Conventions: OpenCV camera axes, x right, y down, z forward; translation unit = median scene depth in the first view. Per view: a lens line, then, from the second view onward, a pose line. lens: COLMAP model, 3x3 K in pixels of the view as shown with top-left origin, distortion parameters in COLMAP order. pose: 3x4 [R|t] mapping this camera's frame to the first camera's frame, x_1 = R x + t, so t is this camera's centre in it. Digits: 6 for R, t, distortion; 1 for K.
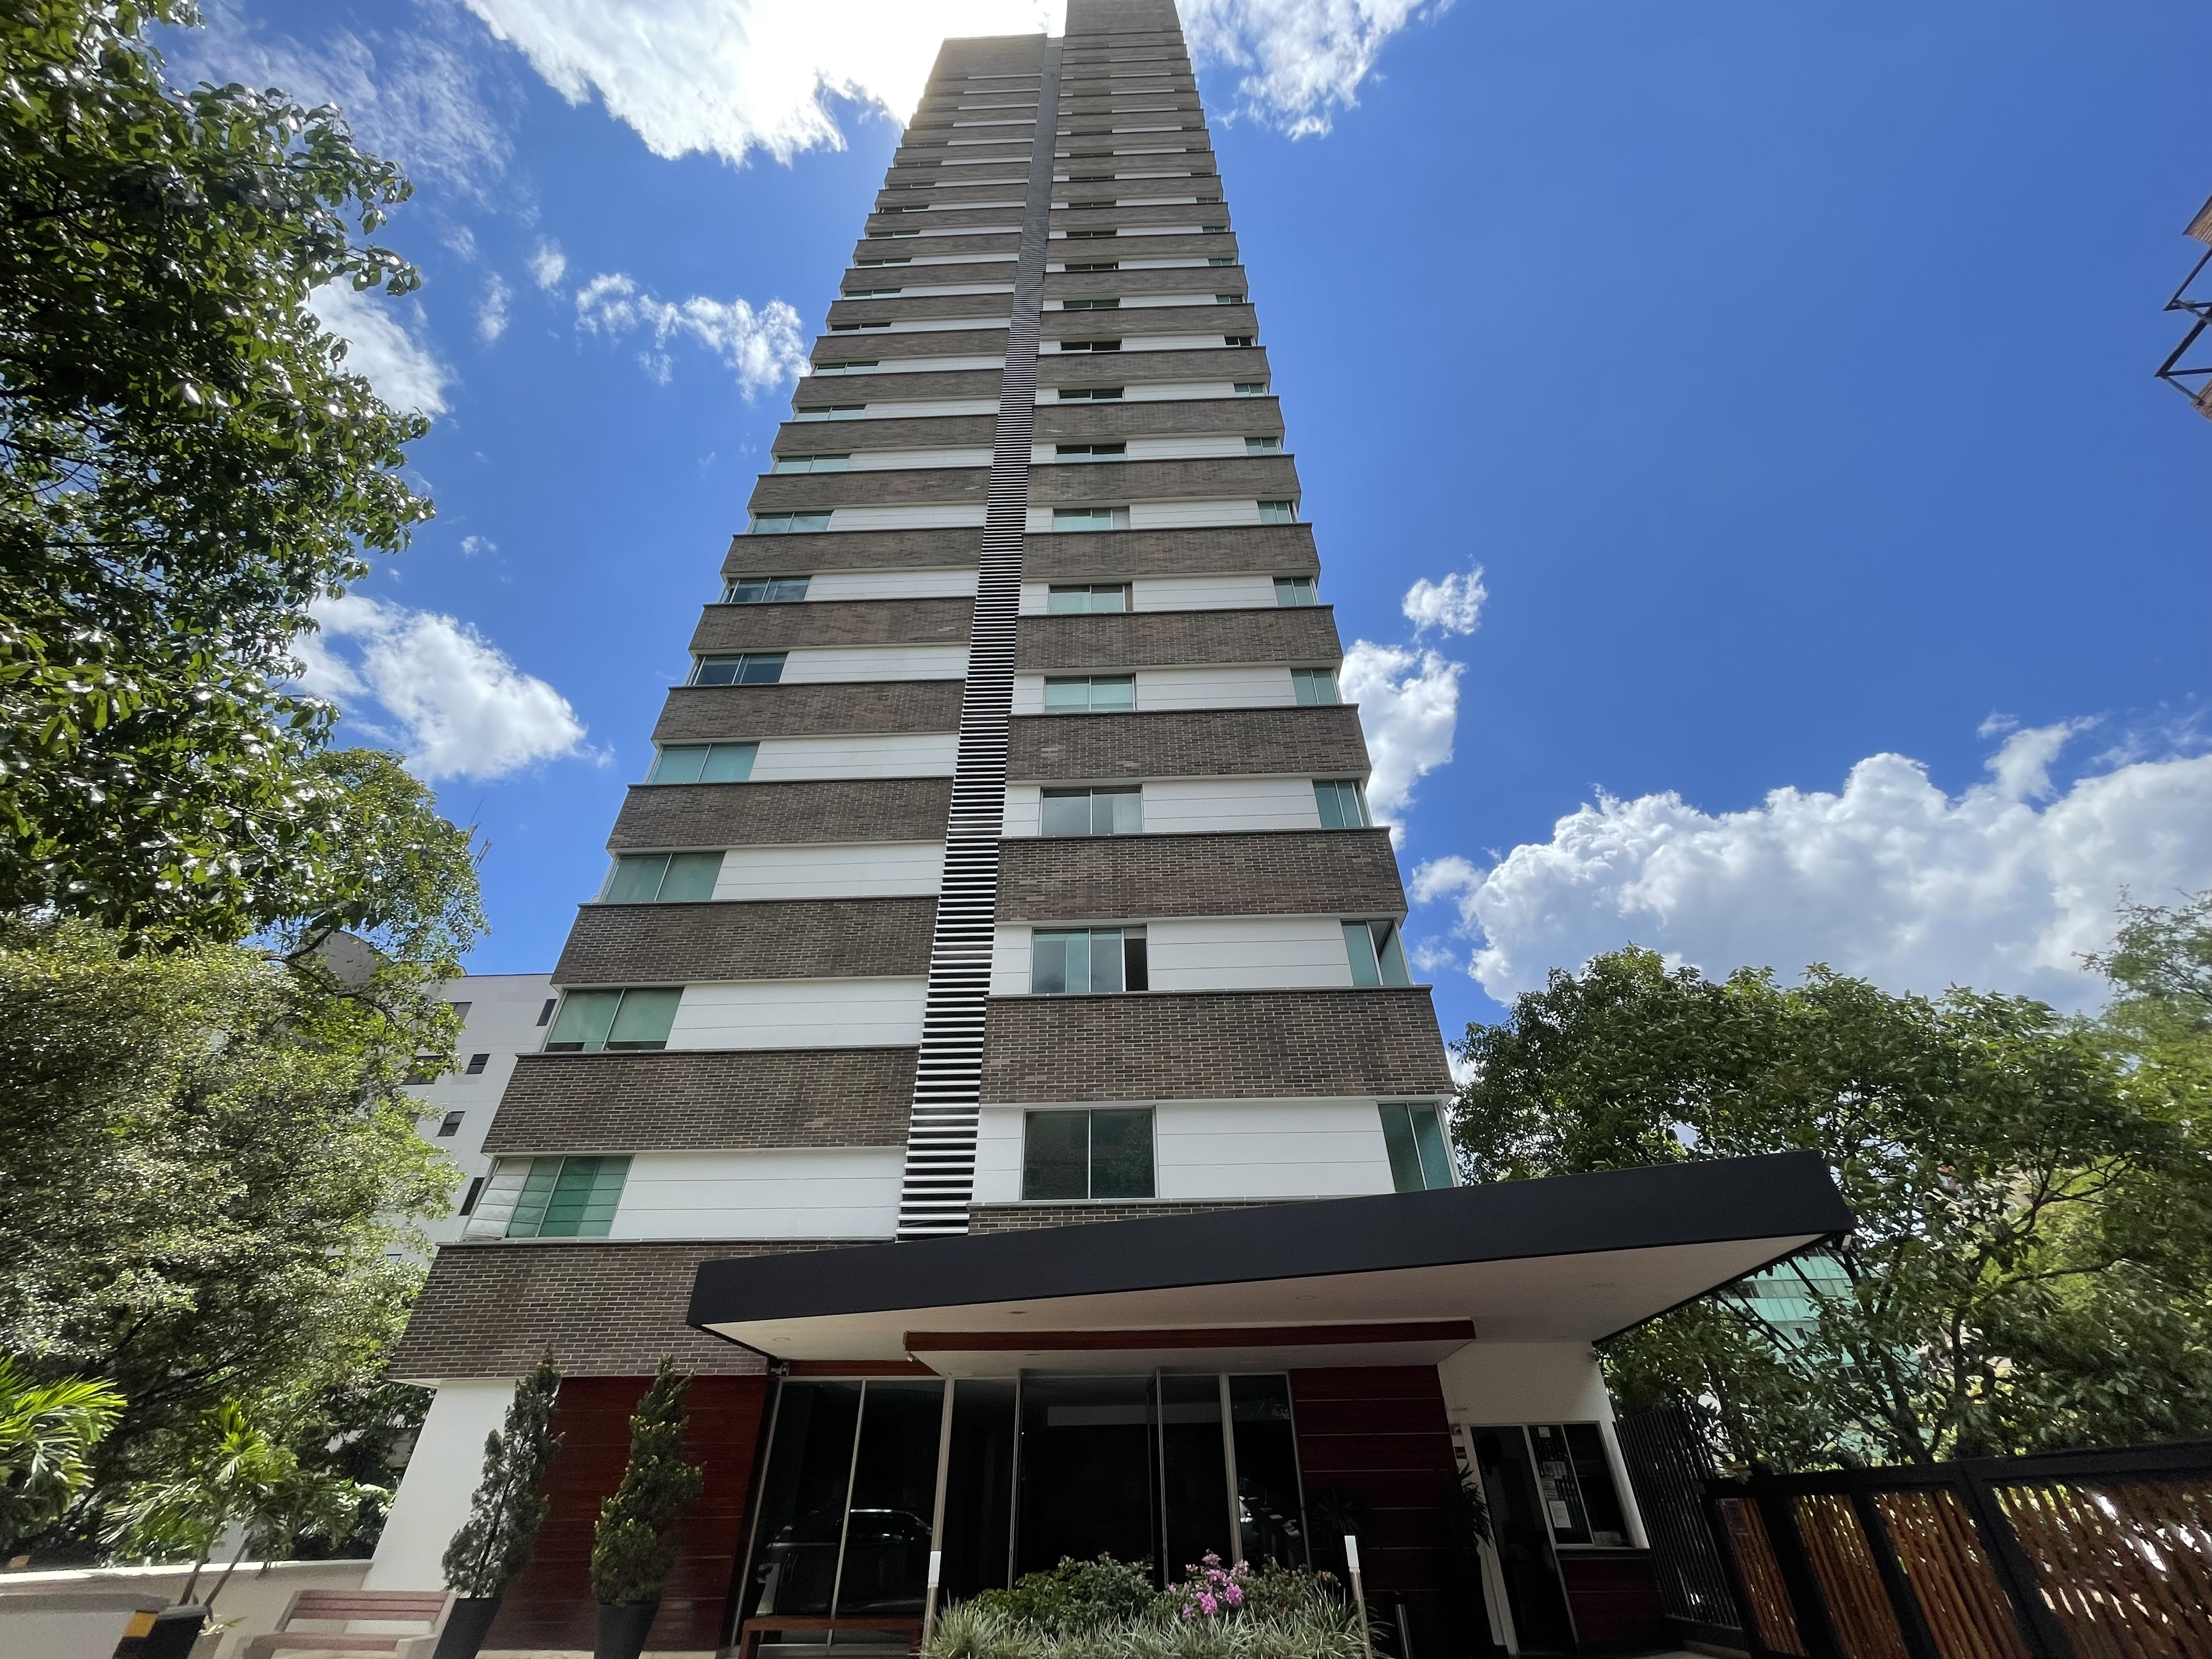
lens RADIAL K [[902.7, 0, 1106.7], [0, 902.7, 821.5], [0, 0, 1]] dist [-0.009370, 0.000768]
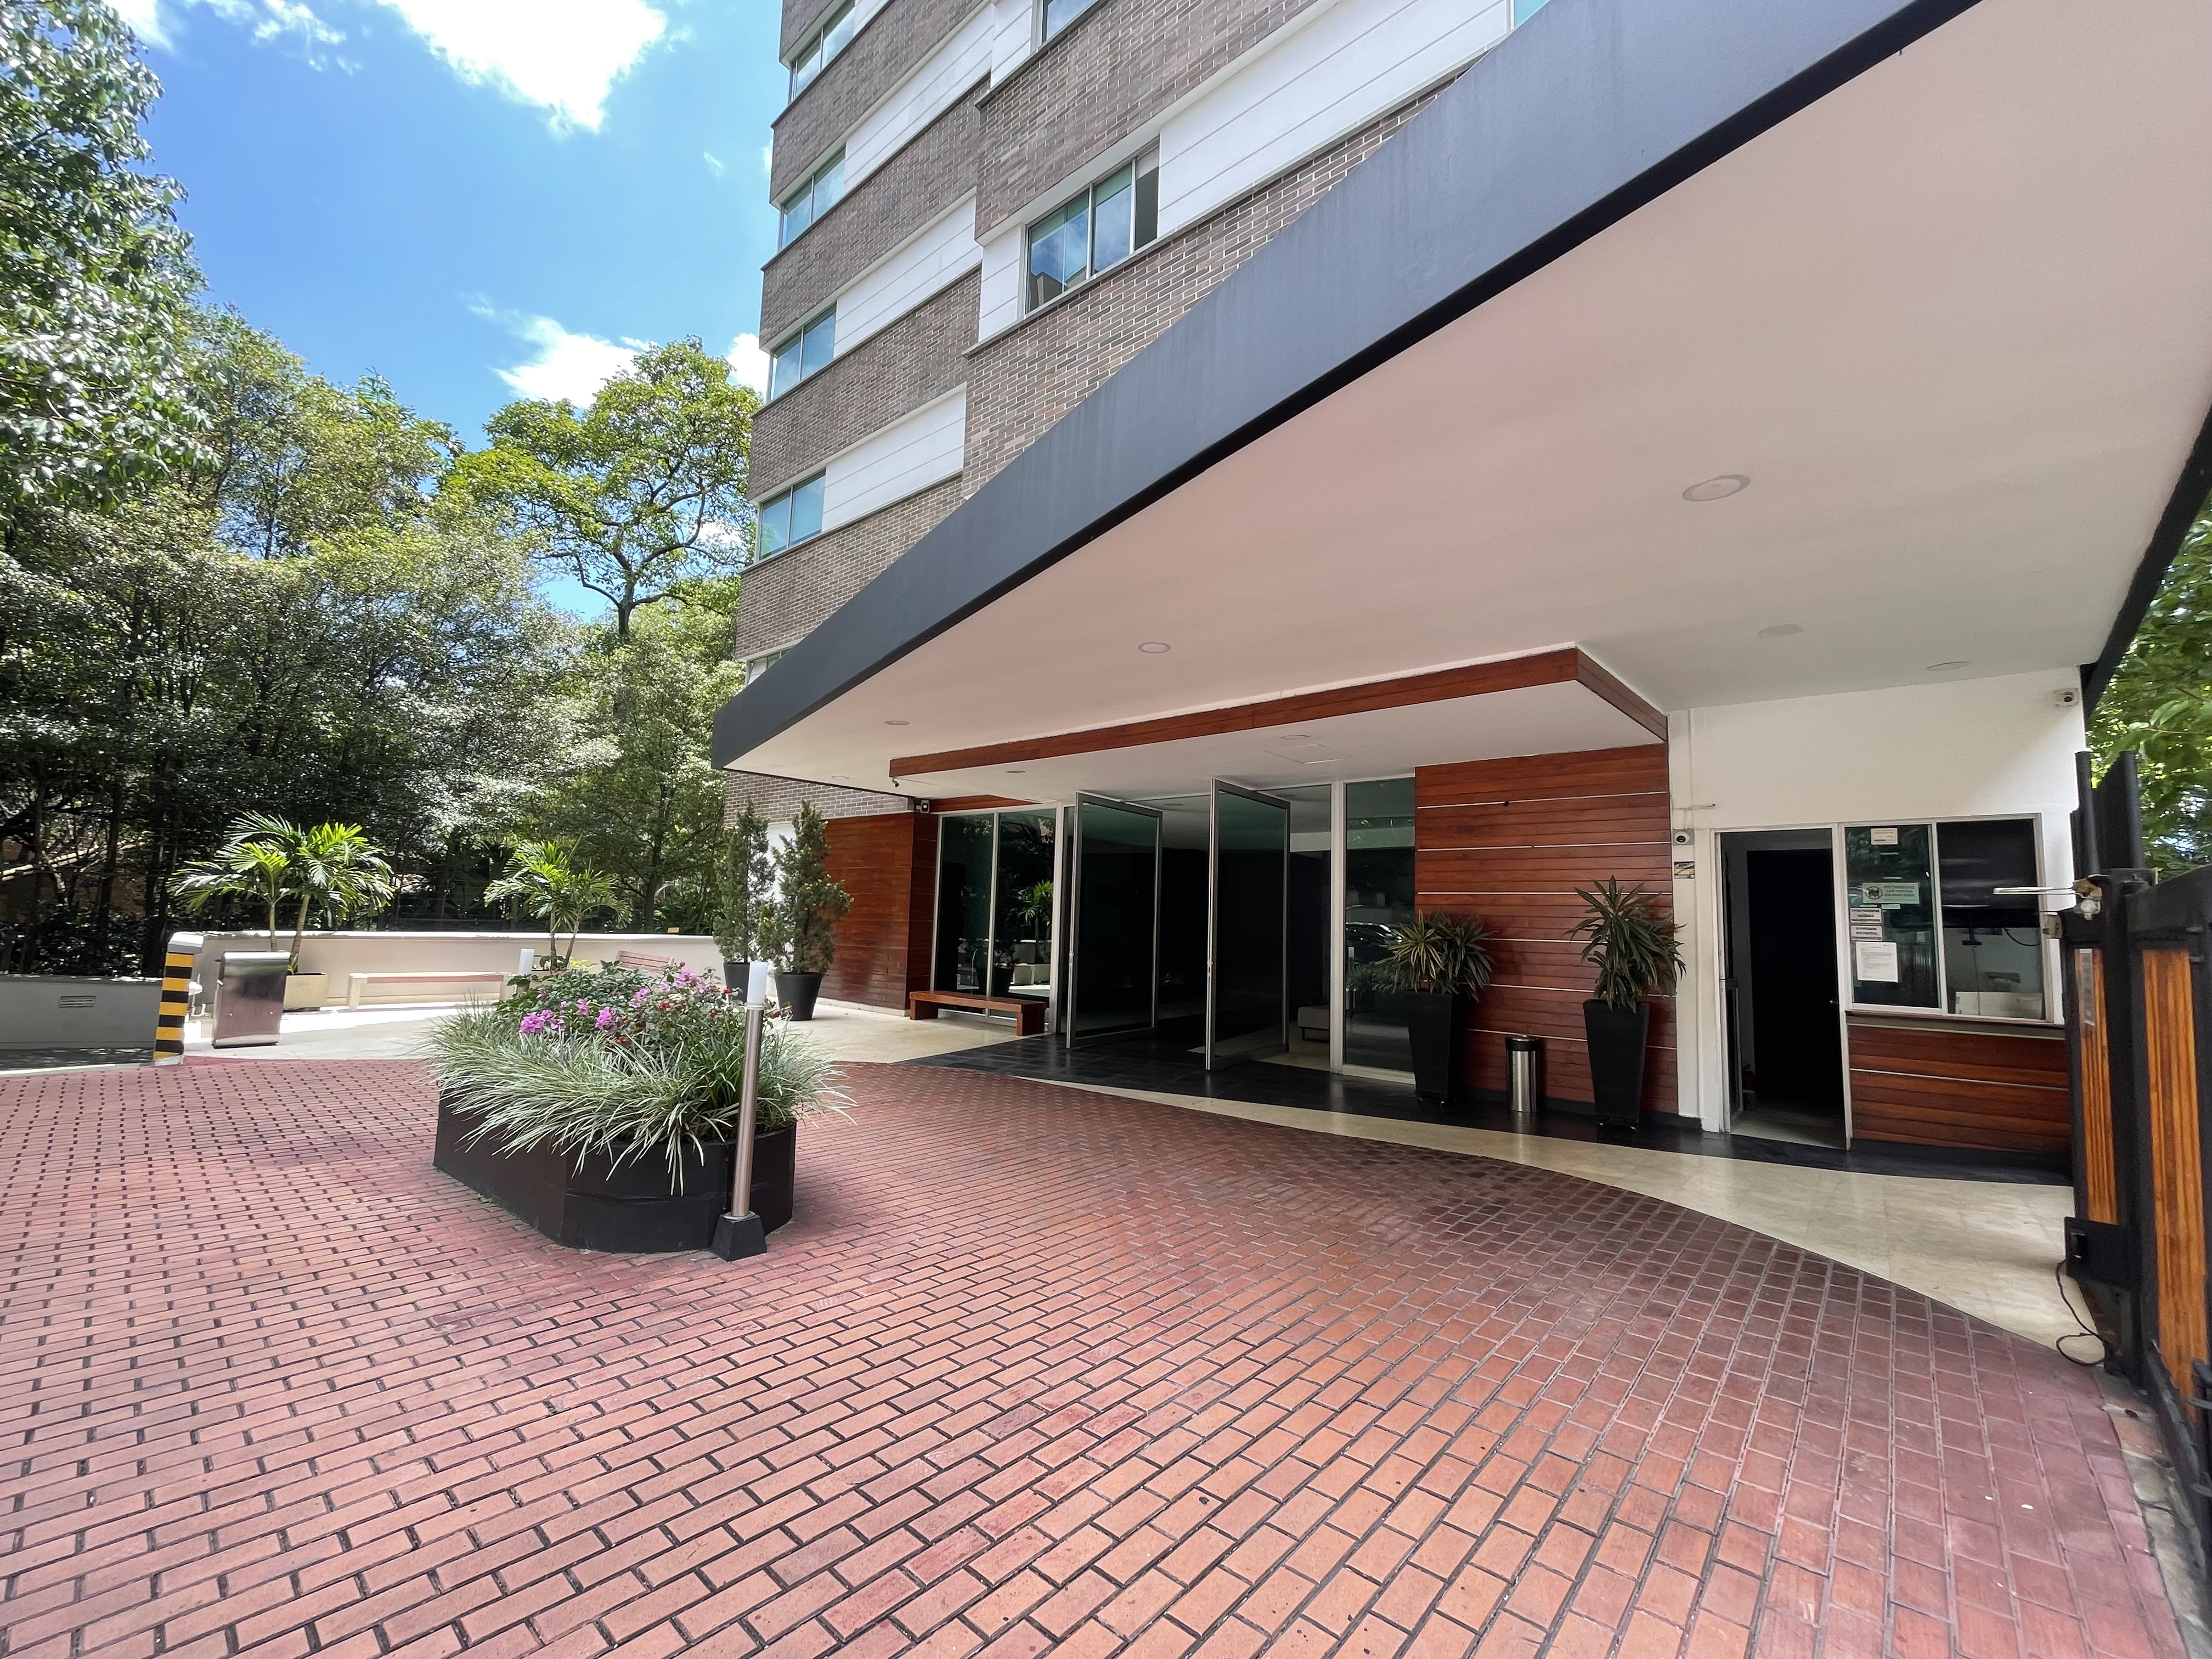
lens RADIAL K [[902.7, 0, 1113.2], [0, 902.7, 844.5], [0, 0, 1]] dist [-0.009370, 0.000768]
pose [[0.790865, -0.024732, -0.611491, 0.448393], [0.352095, 0.835643, 0.421581, 0.299016], [0.500562, -0.548717, 0.669588, 0.412033]]
